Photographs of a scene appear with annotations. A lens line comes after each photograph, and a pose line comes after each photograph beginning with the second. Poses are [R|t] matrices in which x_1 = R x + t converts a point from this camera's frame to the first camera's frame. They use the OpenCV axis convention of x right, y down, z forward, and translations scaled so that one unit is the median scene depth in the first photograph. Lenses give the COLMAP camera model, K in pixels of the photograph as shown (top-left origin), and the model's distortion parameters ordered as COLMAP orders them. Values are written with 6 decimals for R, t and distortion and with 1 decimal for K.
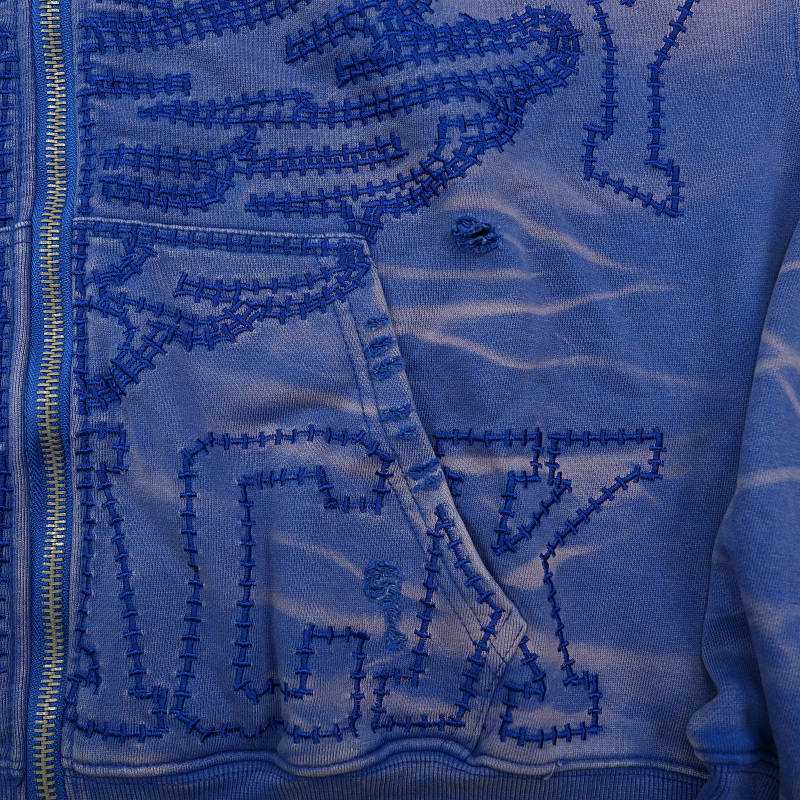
lens RADIAL K [[851.6, 0, 398.7], [0, 851.6, 402.5], [0, 0, 1]] dist [-0.010222, 0.005072]
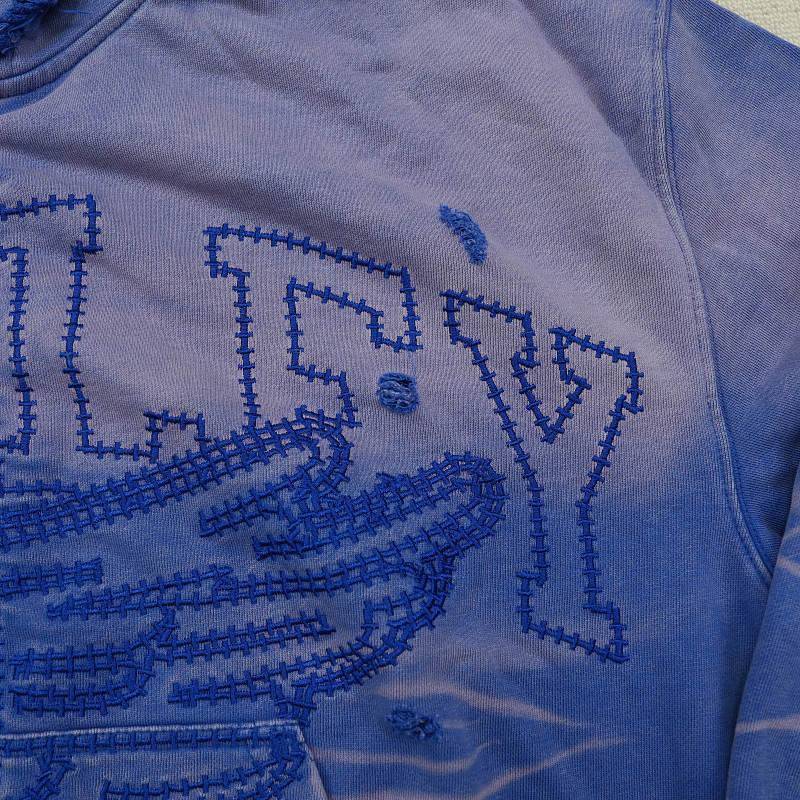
lens RADIAL K [[851.6, 0, 398.7], [0, 851.6, 402.5], [0, 0, 1]] dist [-0.010222, 0.005072]
pose [[0.995668, -0.087892, 0.030336, 0.074936], [0.090488, 0.990988, -0.098771, -0.445849], [-0.021382, 0.101088, 0.994648, 0.027193]]
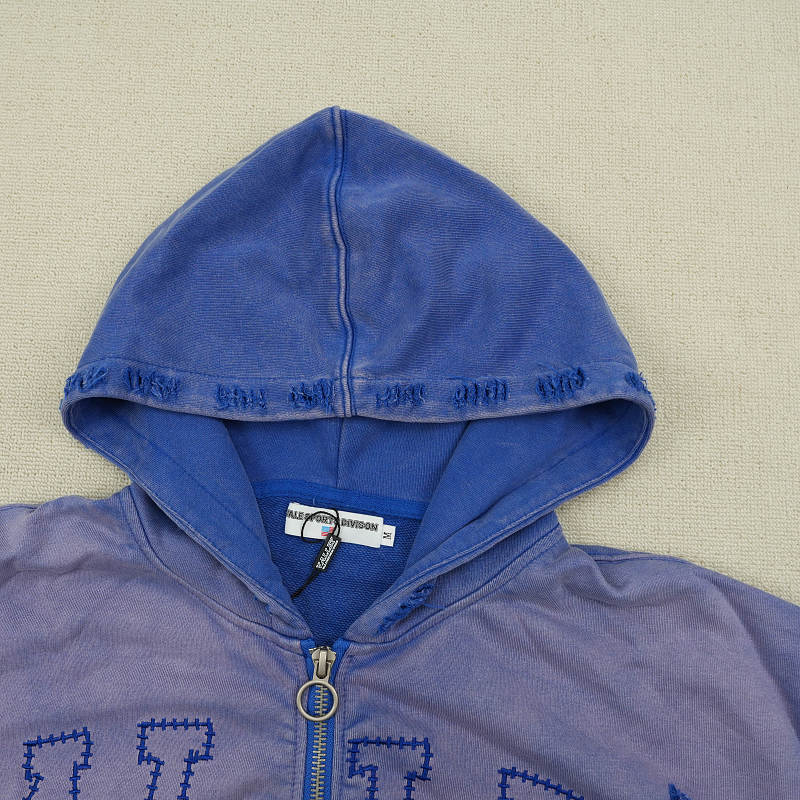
lens RADIAL K [[851.6, 0, 398.7], [0, 851.6, 402.5], [0, 0, 1]] dist [-0.010222, 0.005072]
pose [[0.996919, 0.066607, -0.041424, -0.265027], [-0.070790, 0.991469, -0.109440, -1.234054], [0.033781, 0.112035, 0.993130, -0.497434]]
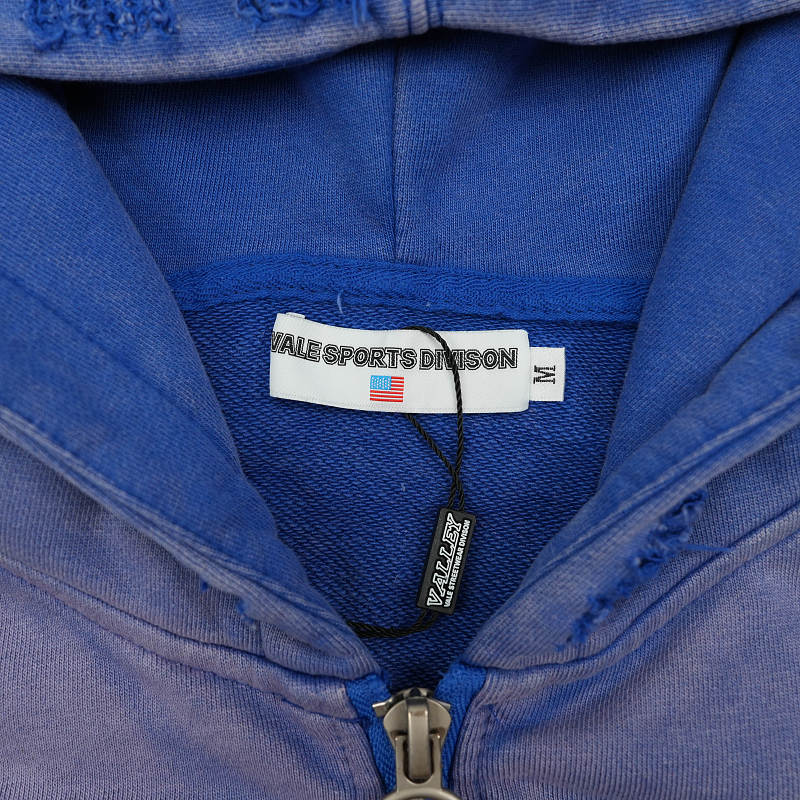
lens RADIAL K [[752.3, 0, 400.1], [0, 752.3, 399.0], [0, 0, 1]] dist [-0.061656, -0.002629]
pose [[0.999434, -0.033635, 0.000238, -0.430306], [0.033615, 0.998572, -0.041514, -1.129310], [0.001159, 0.041498, 0.999138, 0.544952]]
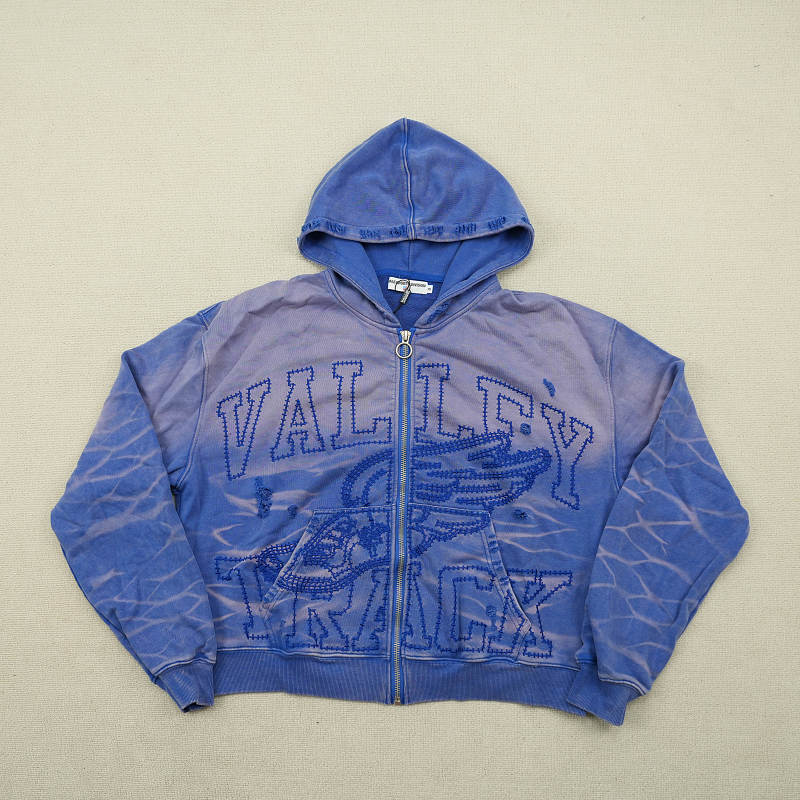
lens RADIAL K [[851.6, 0, 398.7], [0, 851.6, 402.5], [0, 0, 1]] dist [-0.010222, 0.005072]
pose [[0.998142, 0.042252, -0.043908, -0.282431], [-0.047862, 0.989586, -0.135753, -0.146963], [0.037715, 0.137602, 0.989769, -2.626459]]
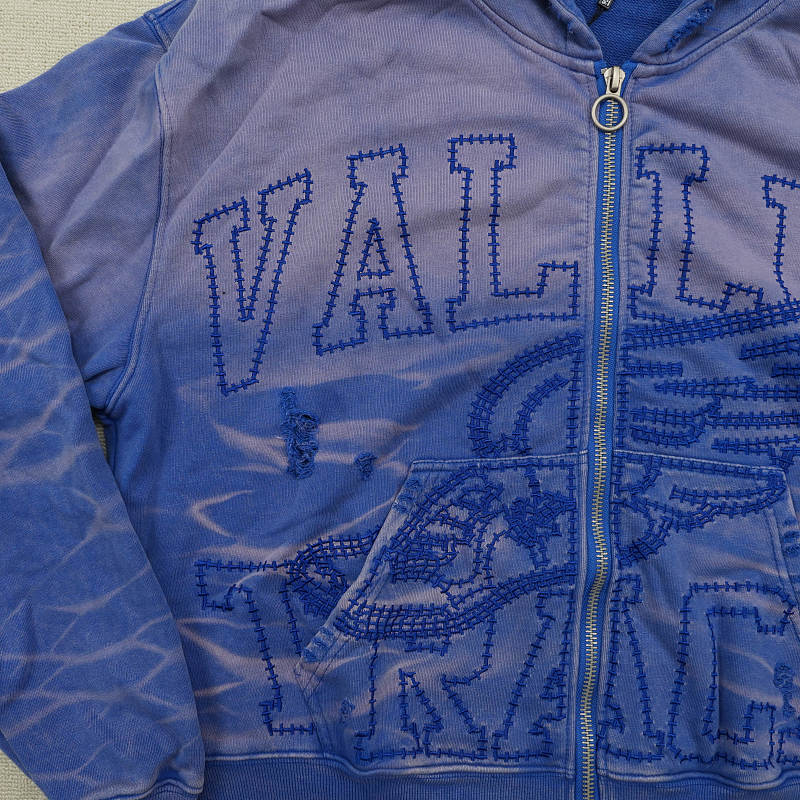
lens RADIAL K [[851.6, 0, 398.7], [0, 851.6, 402.5], [0, 0, 1]] dist [-0.010222, 0.005072]
pose [[0.998154, 0.060399, 0.006417, -0.820325], [-0.060533, 0.997899, 0.023092, -0.321824], [-0.005008, -0.023438, 0.999713, -0.666697]]
